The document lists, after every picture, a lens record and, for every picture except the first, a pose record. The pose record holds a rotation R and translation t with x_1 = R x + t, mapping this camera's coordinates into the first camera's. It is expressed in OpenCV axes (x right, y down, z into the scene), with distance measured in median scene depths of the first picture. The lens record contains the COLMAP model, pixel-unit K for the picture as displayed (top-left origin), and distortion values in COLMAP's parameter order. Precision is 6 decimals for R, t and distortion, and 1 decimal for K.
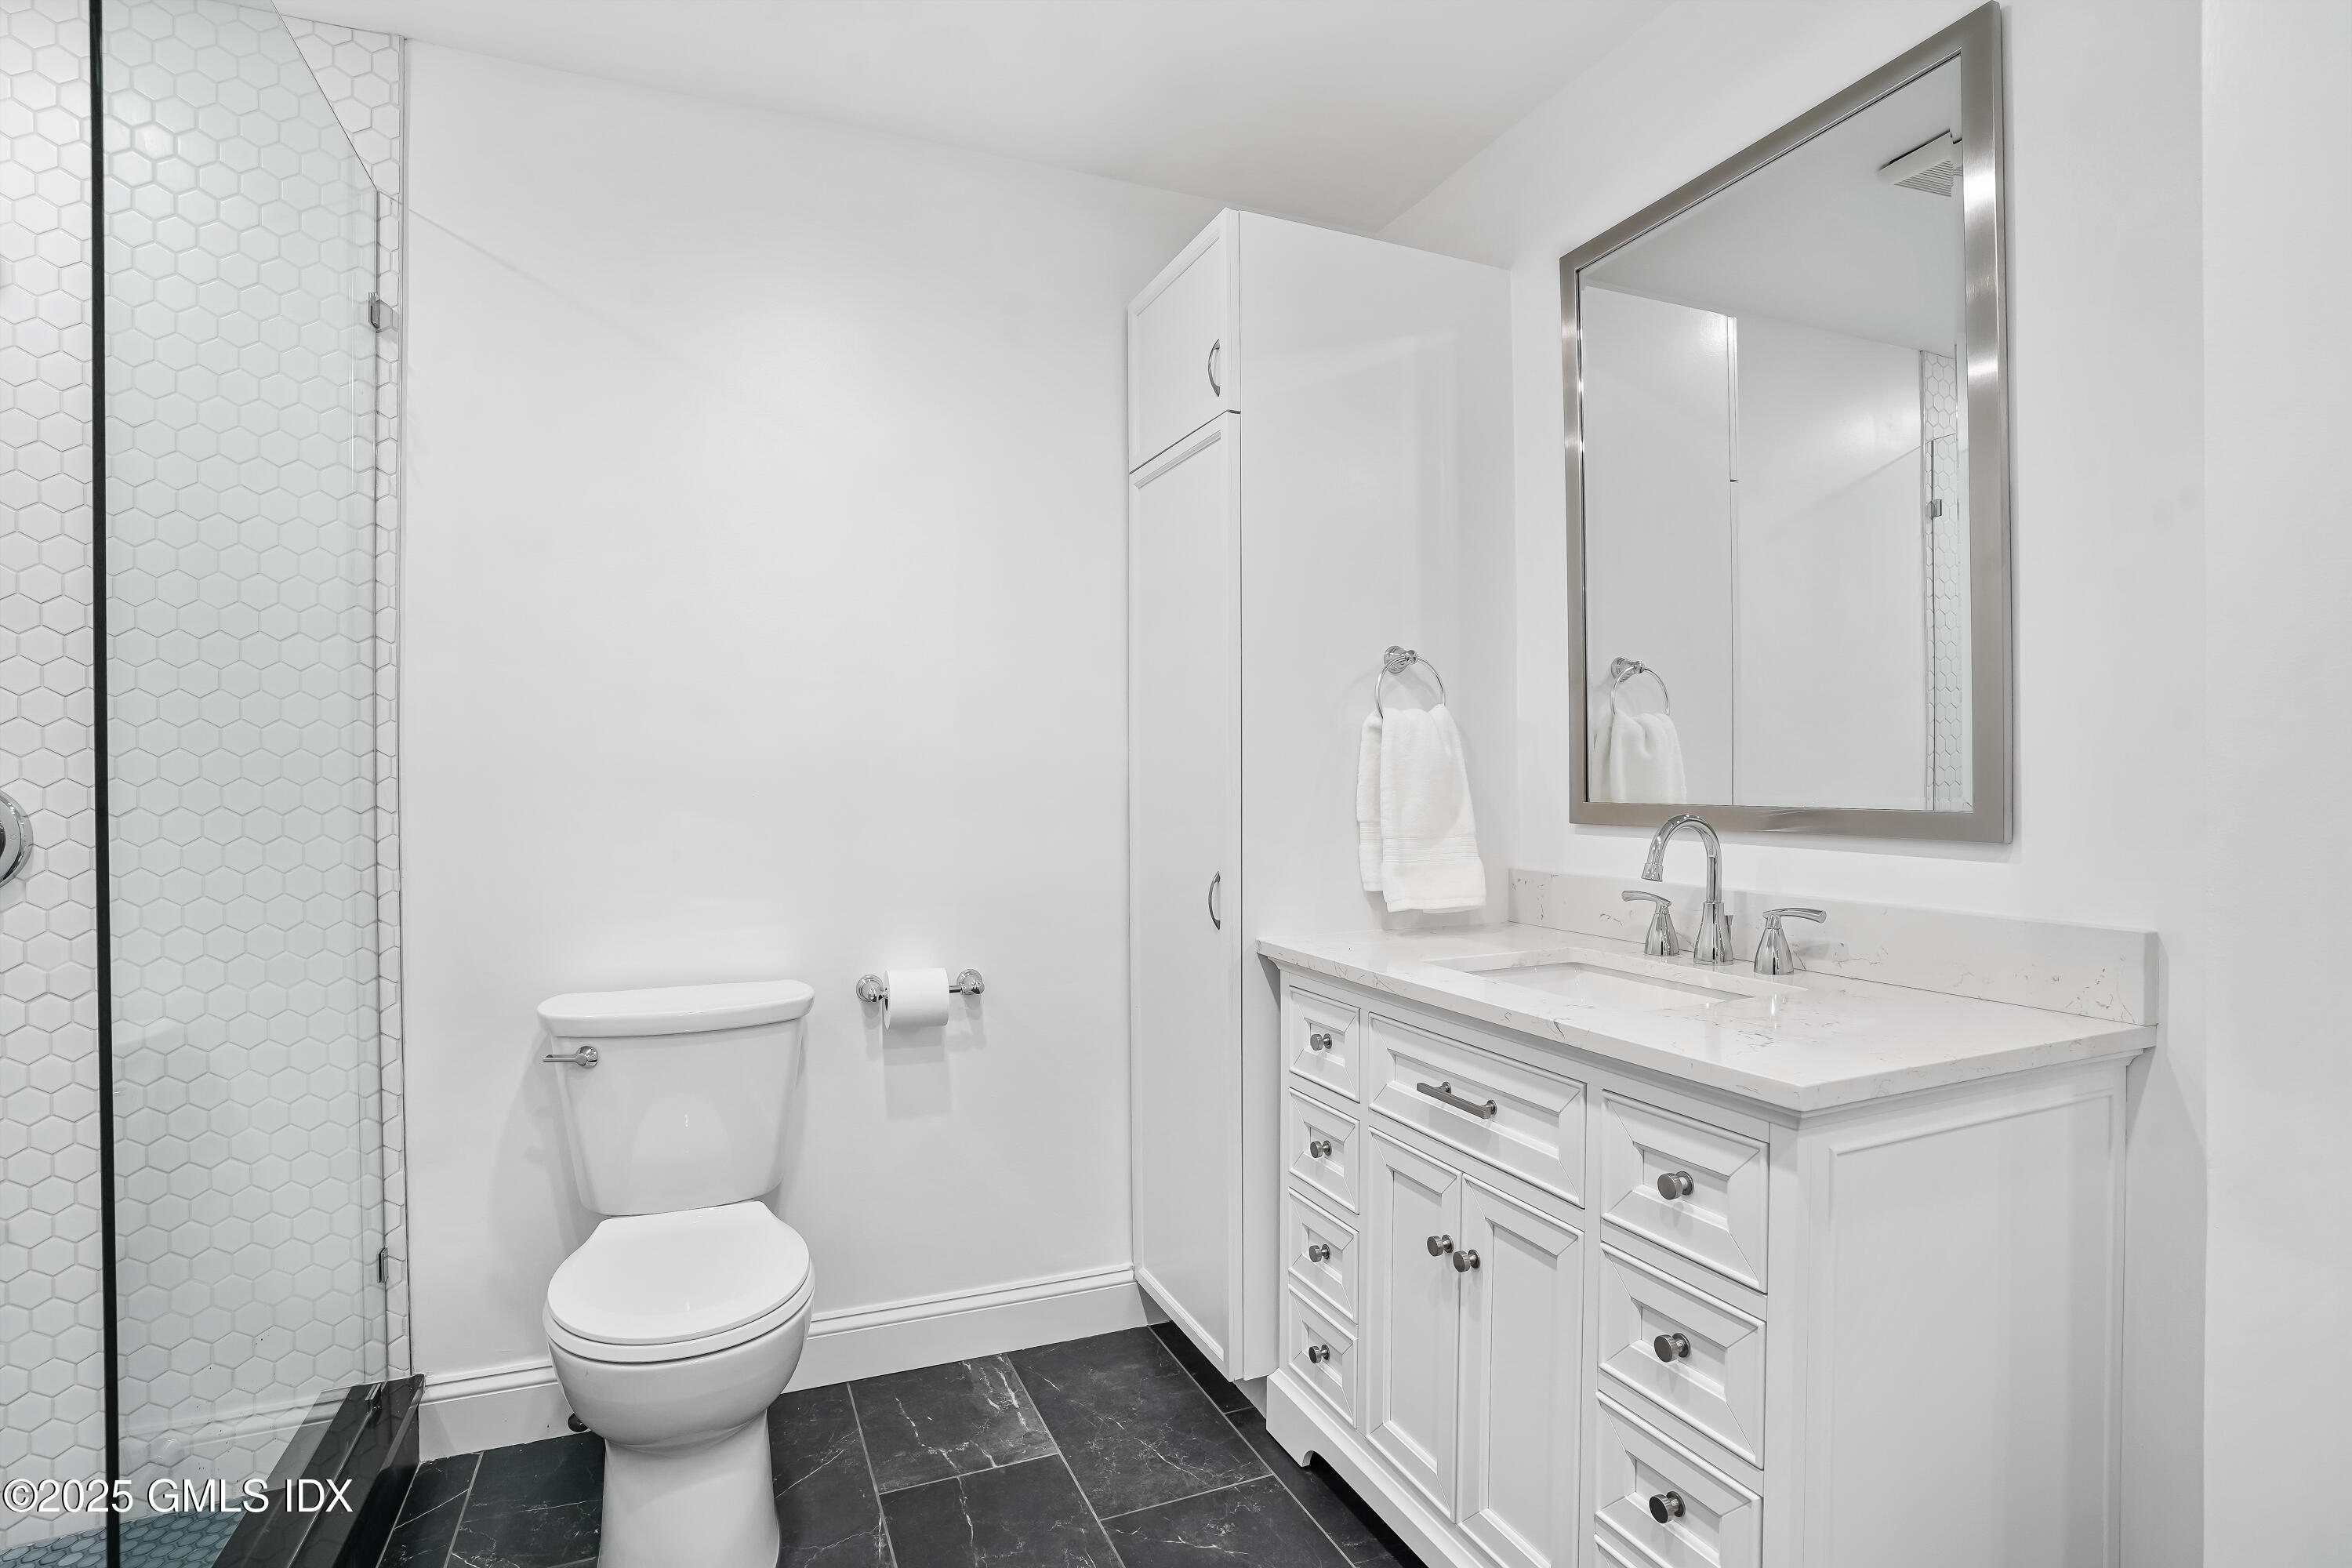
lens RADIAL K [[1152.6, 0, 1178.9], [0, 1152.6, 787.7], [0, 0, 1]] dist [-0.086665, 0.043187]
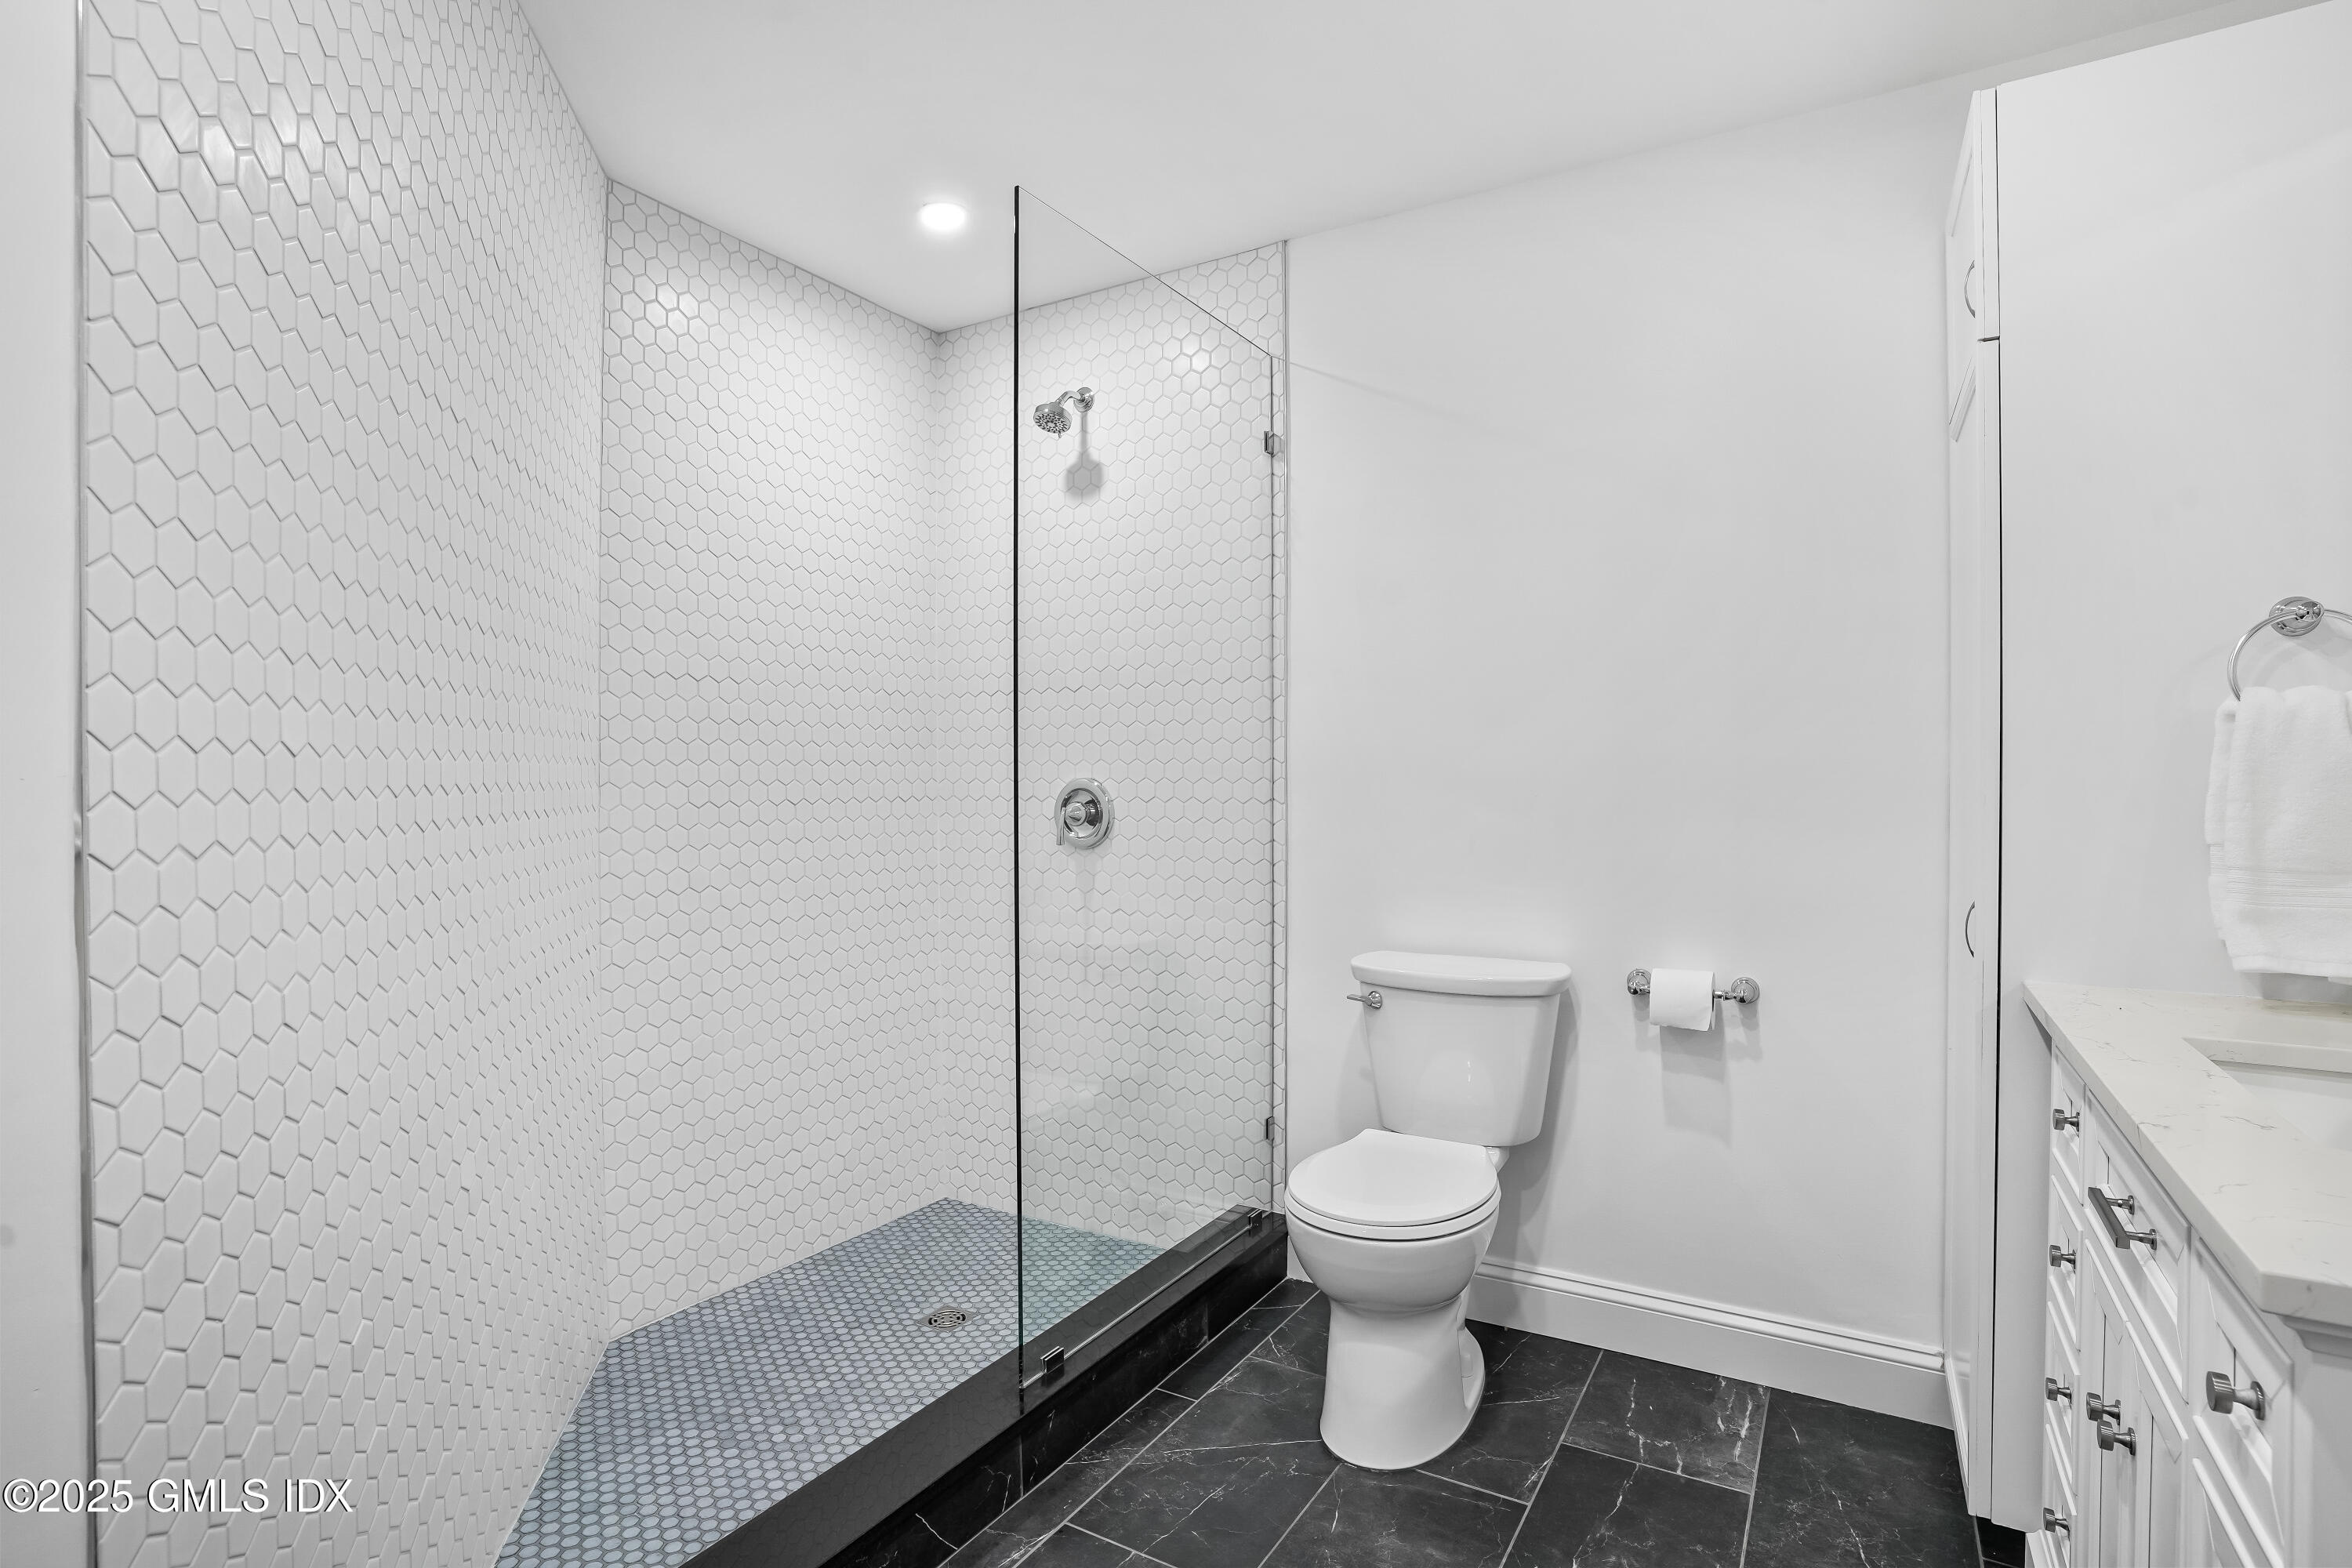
lens RADIAL K [[1152.6, 0, 1178.9], [0, 1152.6, 787.7], [0, 0, 1]] dist [-0.086665, 0.043187]
pose [[0.589323, 0.011603, -0.807814, 0.359409], [-0.007718, 0.999932, 0.008732, -0.008278], [0.807860, 0.001088, 0.589373, 0.057936]]
